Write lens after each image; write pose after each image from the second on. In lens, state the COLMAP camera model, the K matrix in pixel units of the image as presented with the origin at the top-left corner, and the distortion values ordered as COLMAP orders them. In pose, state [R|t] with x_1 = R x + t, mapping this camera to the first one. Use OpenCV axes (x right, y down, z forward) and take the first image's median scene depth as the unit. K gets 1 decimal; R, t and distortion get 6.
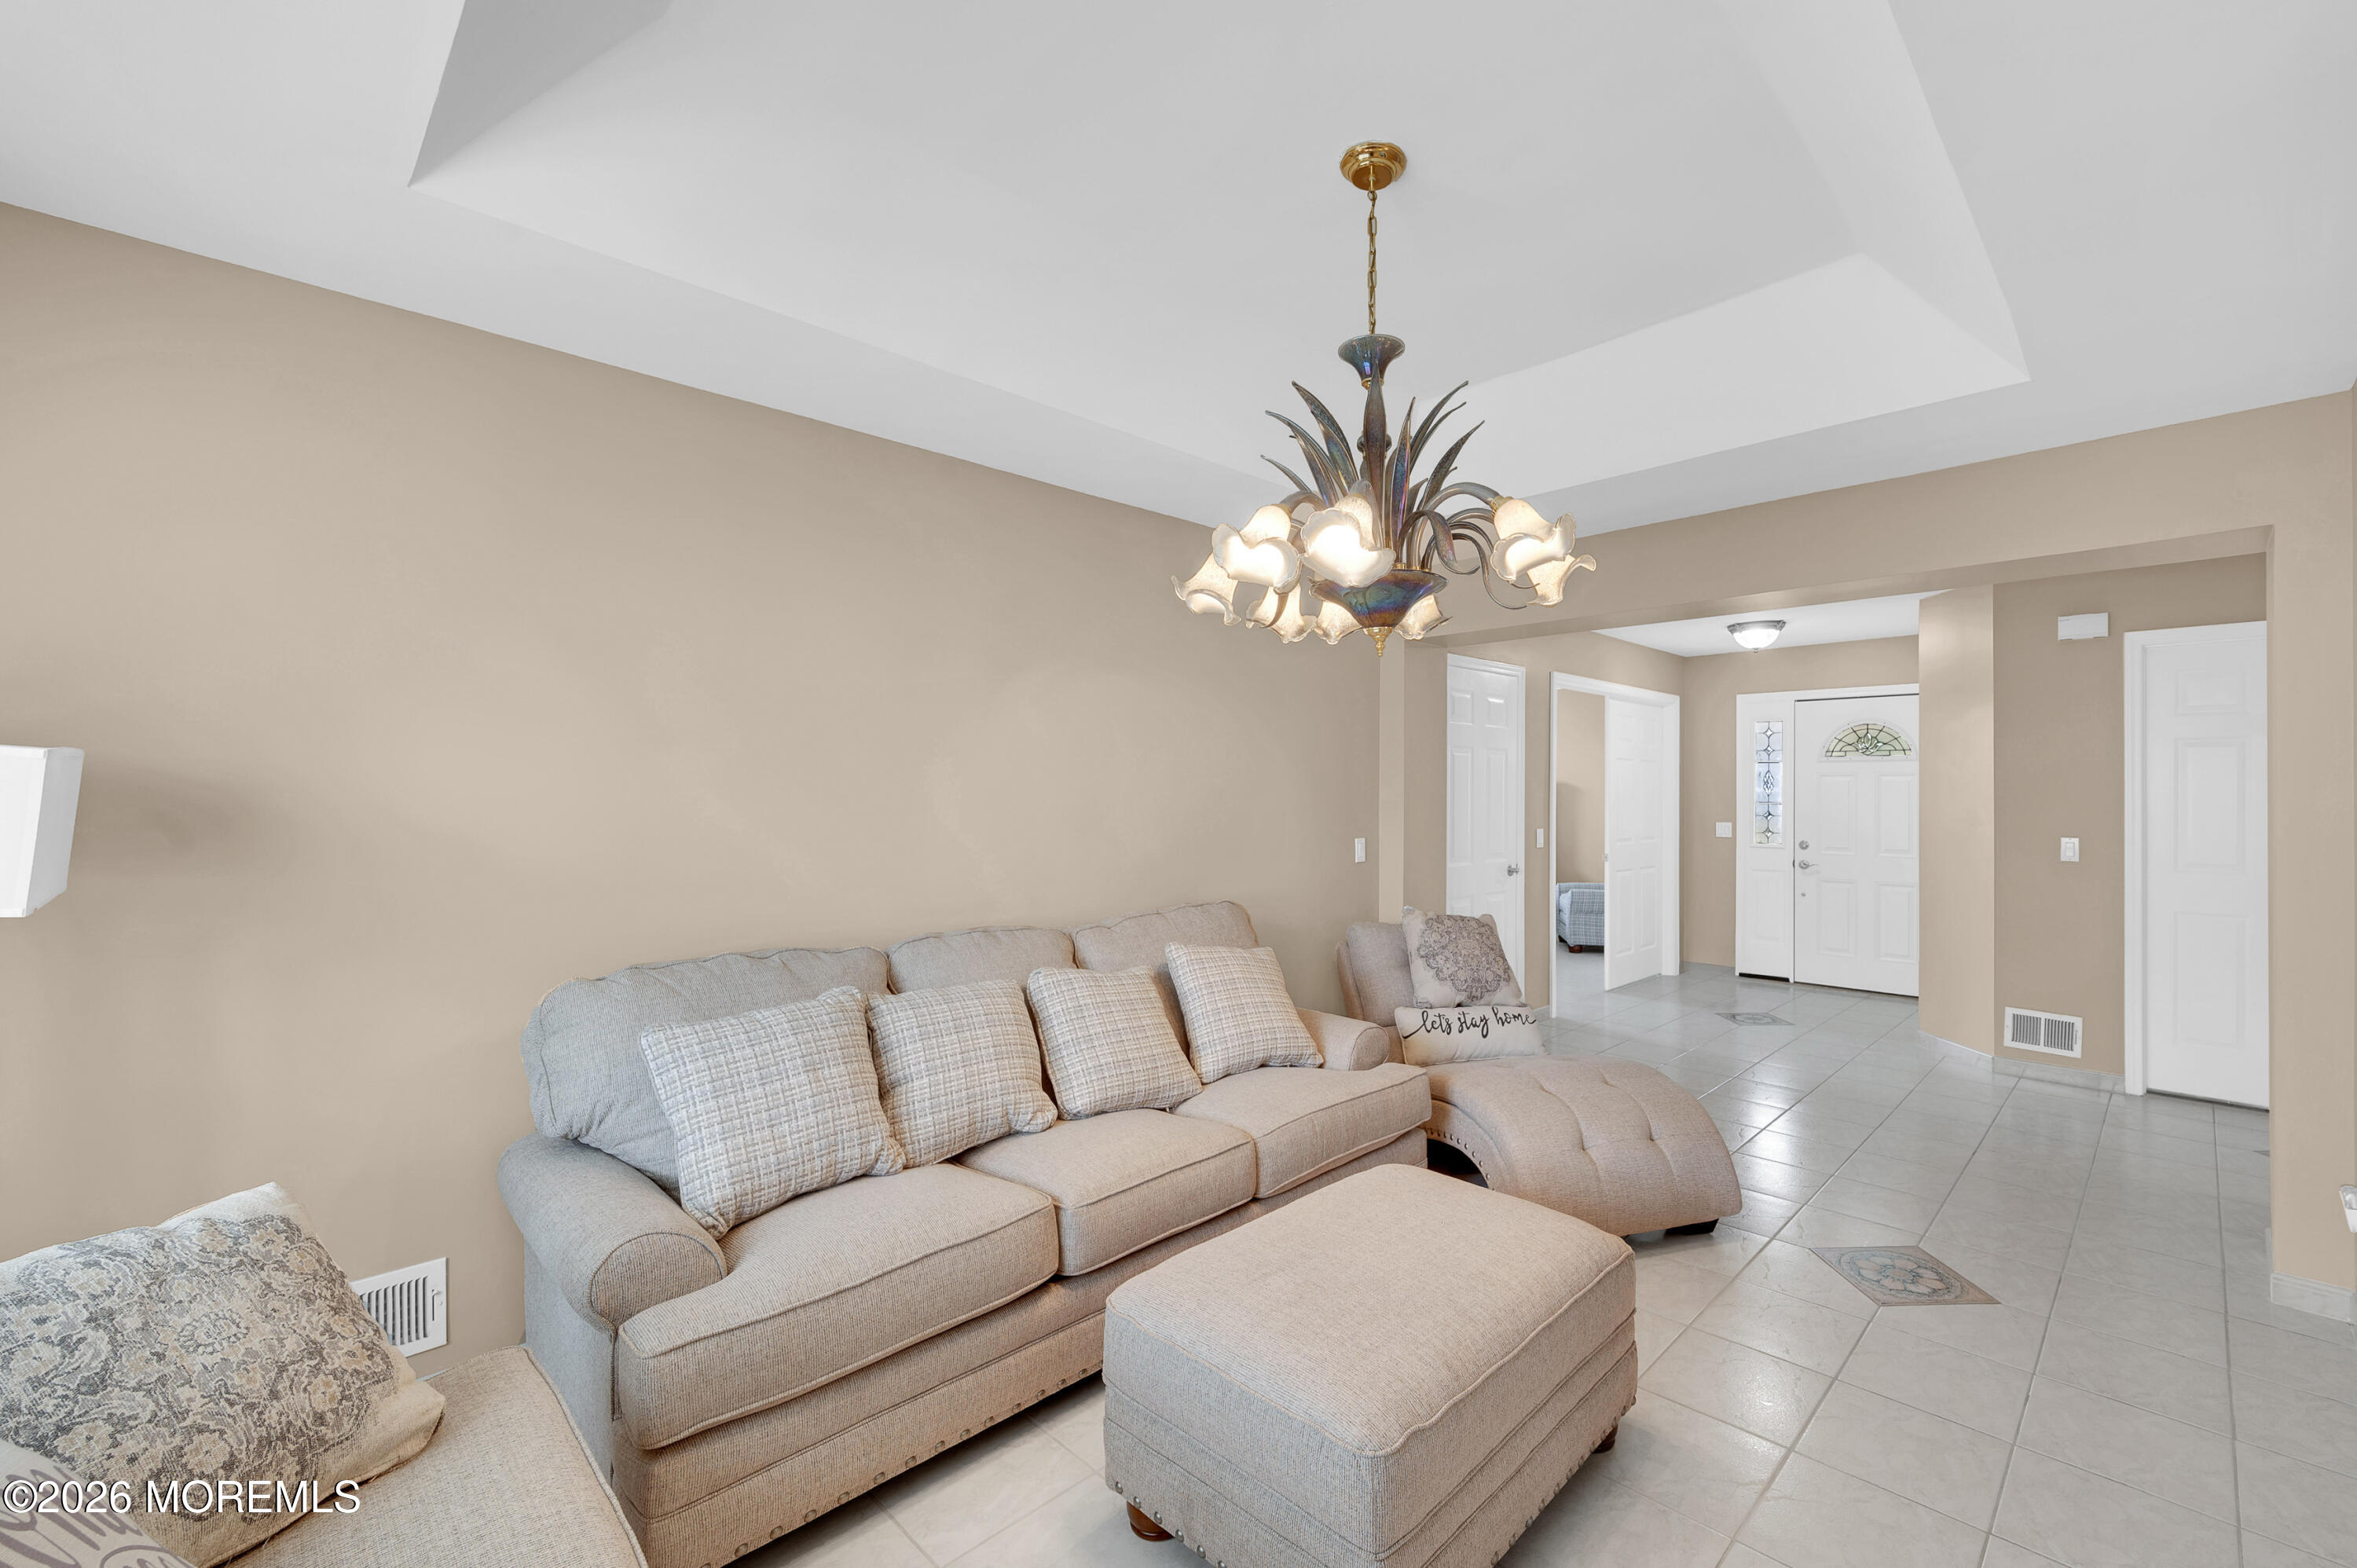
lens RADIAL K [[964.8, 0, 1259.5], [0, 964.8, 790.4], [0, 0, 1]] dist [-0.000914, -0.000105]
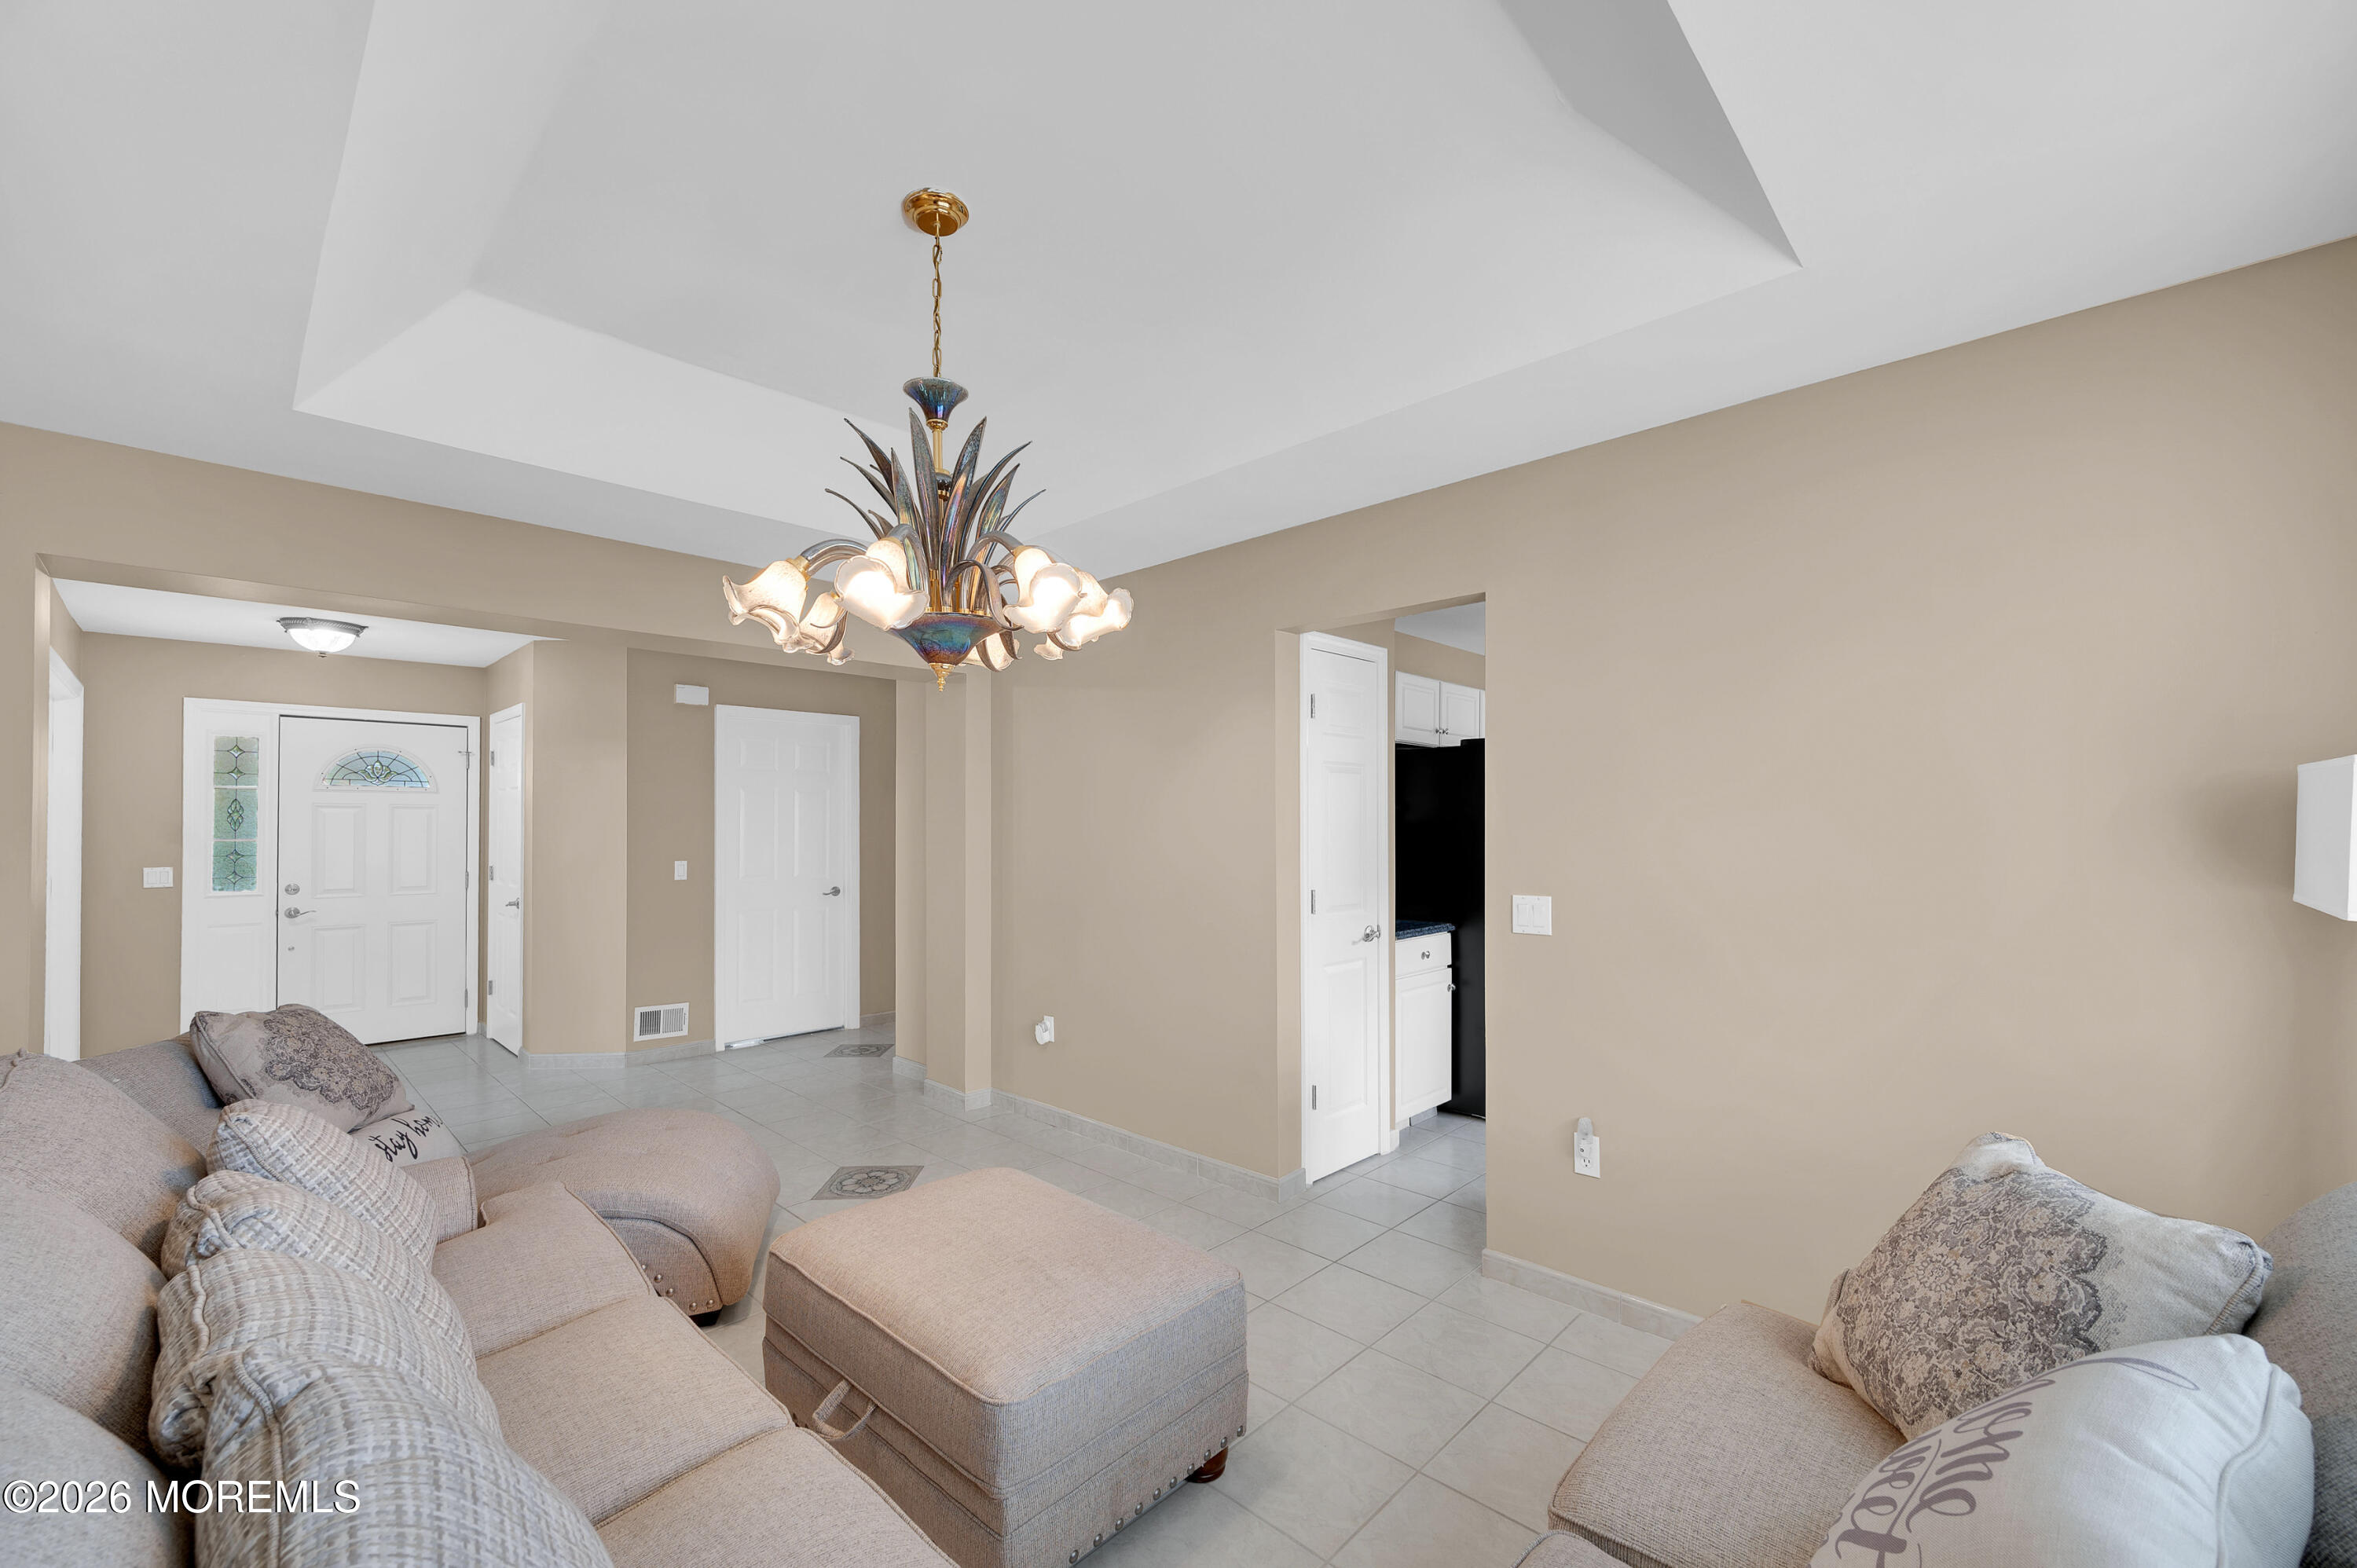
lens RADIAL K [[951.5, 0, 1212.0], [0, 951.5, 813.1], [0, 0, 1]] dist [-0.001764, -0.000127]
pose [[-0.020512, 0.012601, 0.999710, -0.317986], [0.001241, 0.999920, -0.012578, 0.002325], [-0.999789, 0.000982, -0.020526, 0.257965]]
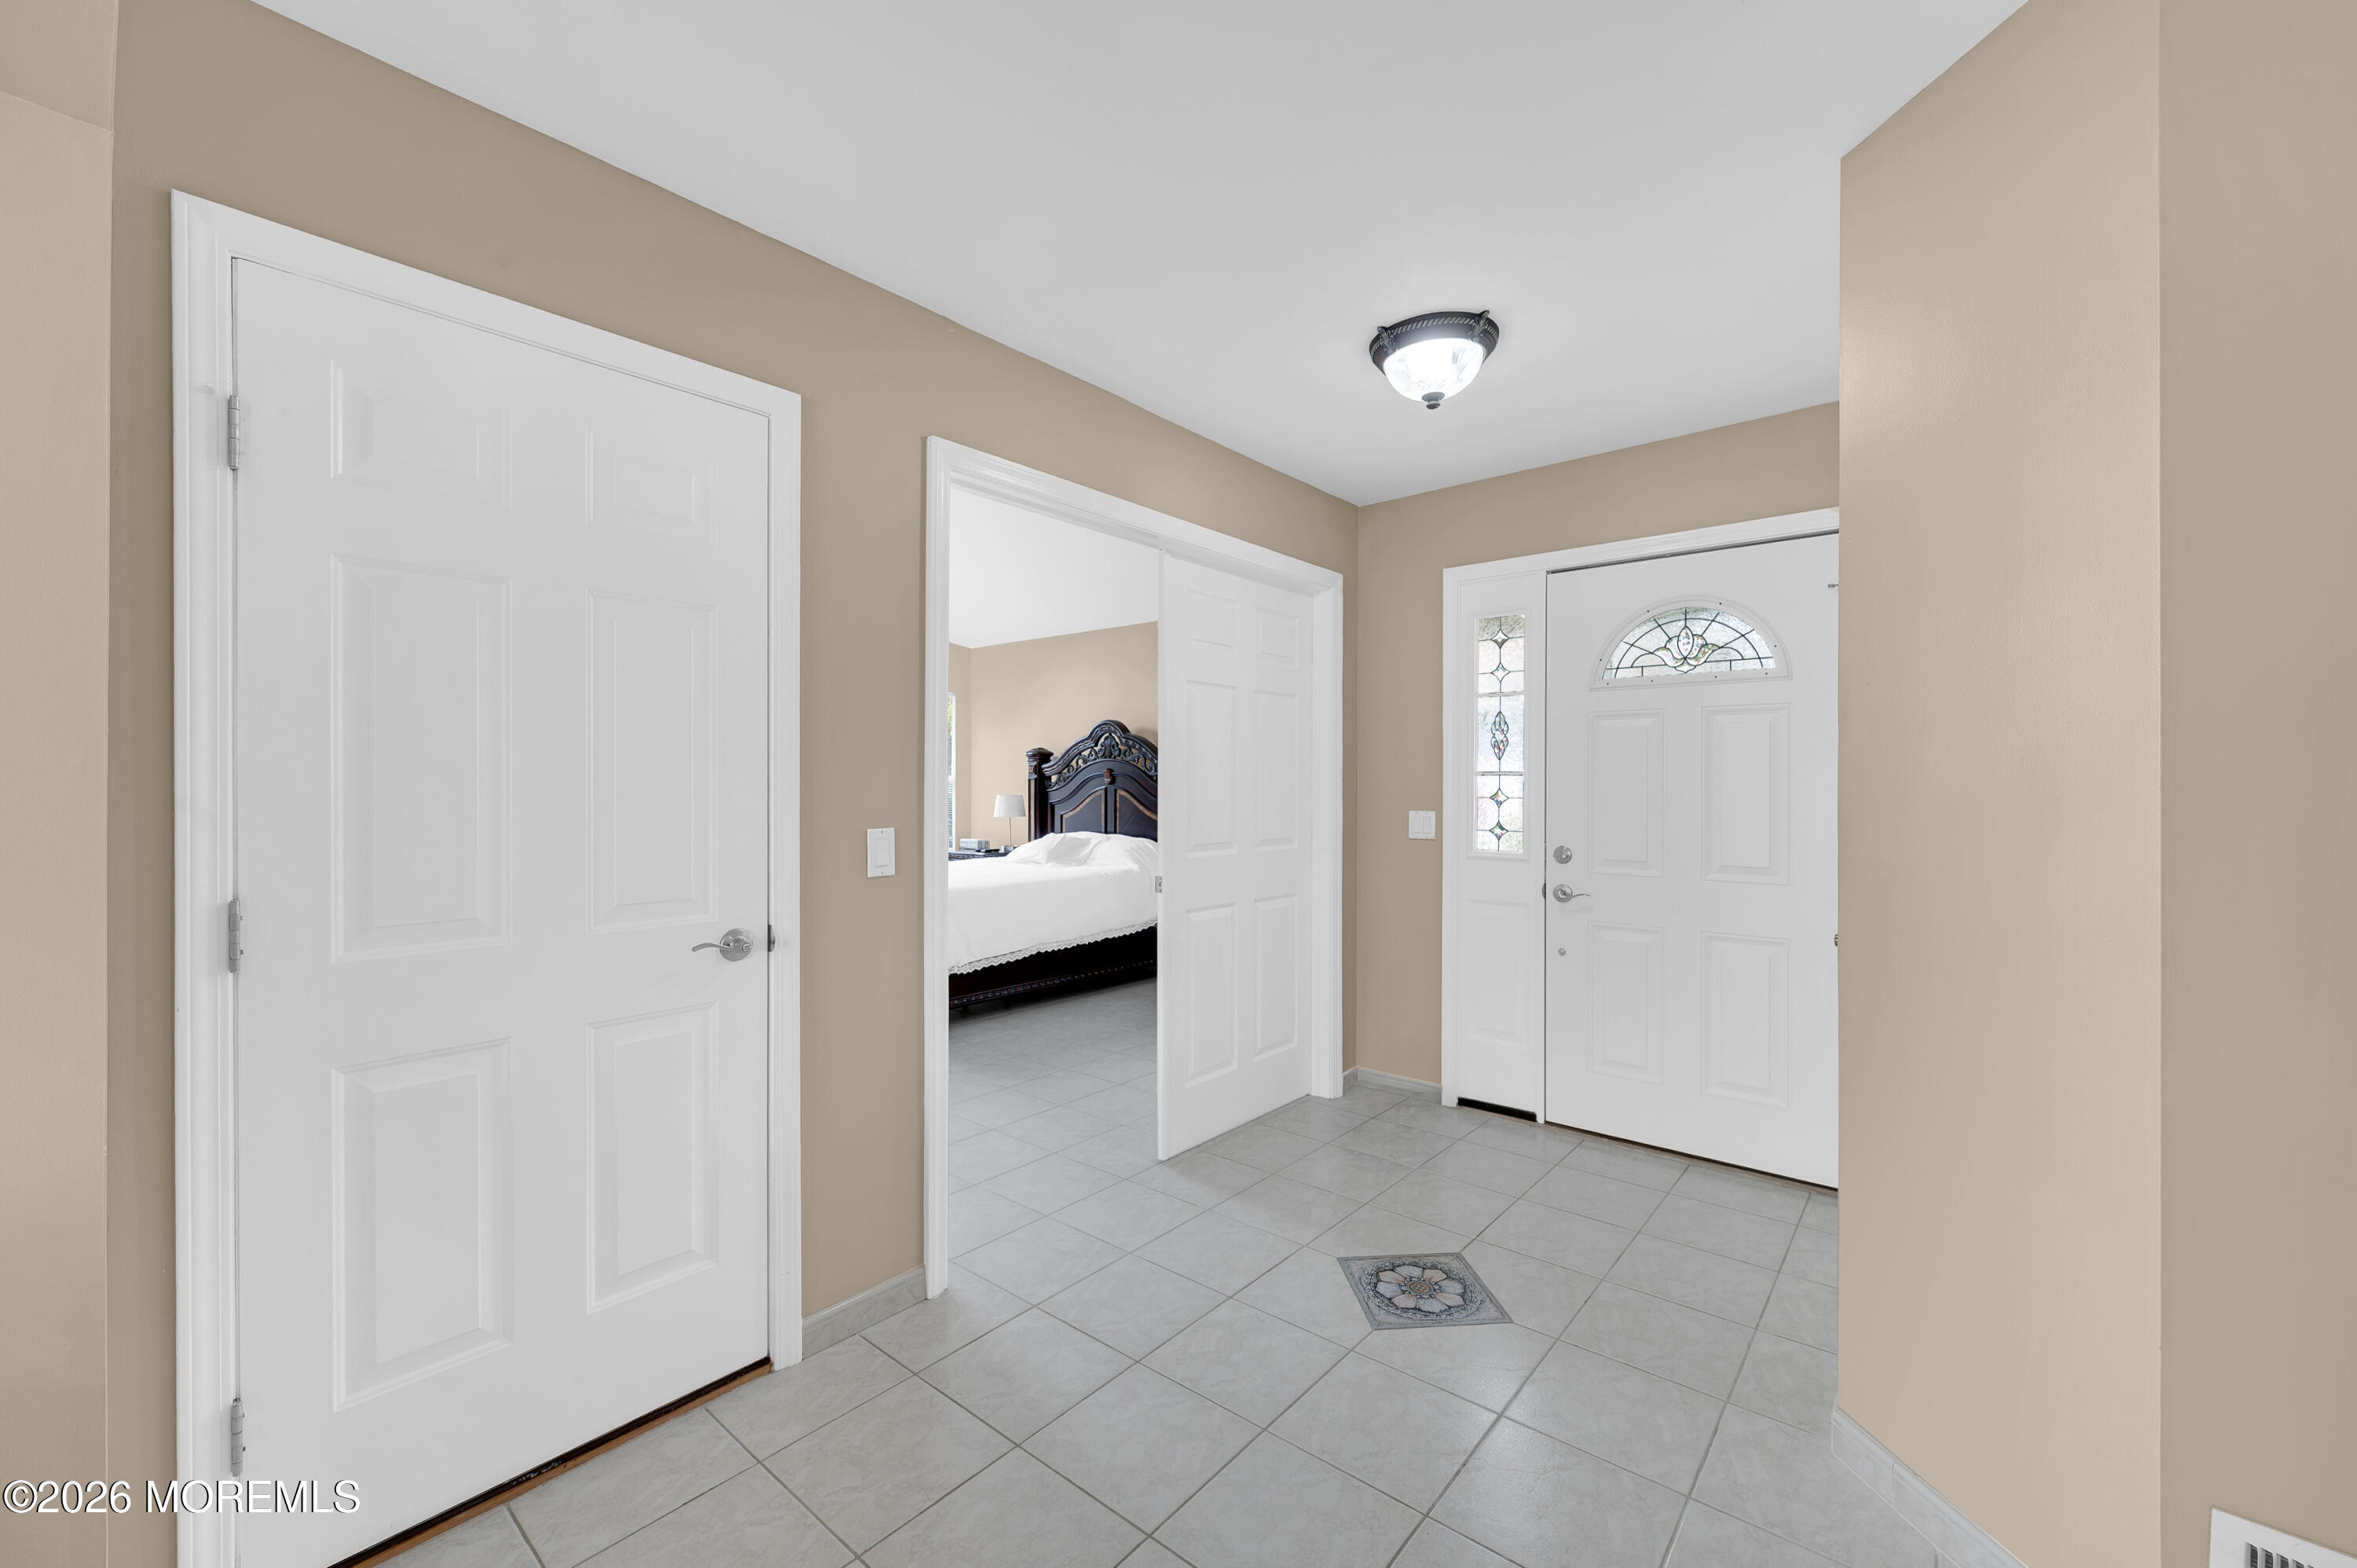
lens RADIAL K [[928.0, 0, 1159.0], [0, 928.0, 791.9], [0, 0, 1]] dist [-0.000617, -0.000160]
pose [[0.998515, -0.002890, 0.054409, 0.378269], [0.002418, 0.999959, 0.008729, 0.021848], [-0.054432, -0.008585, 0.998481, 0.608746]]
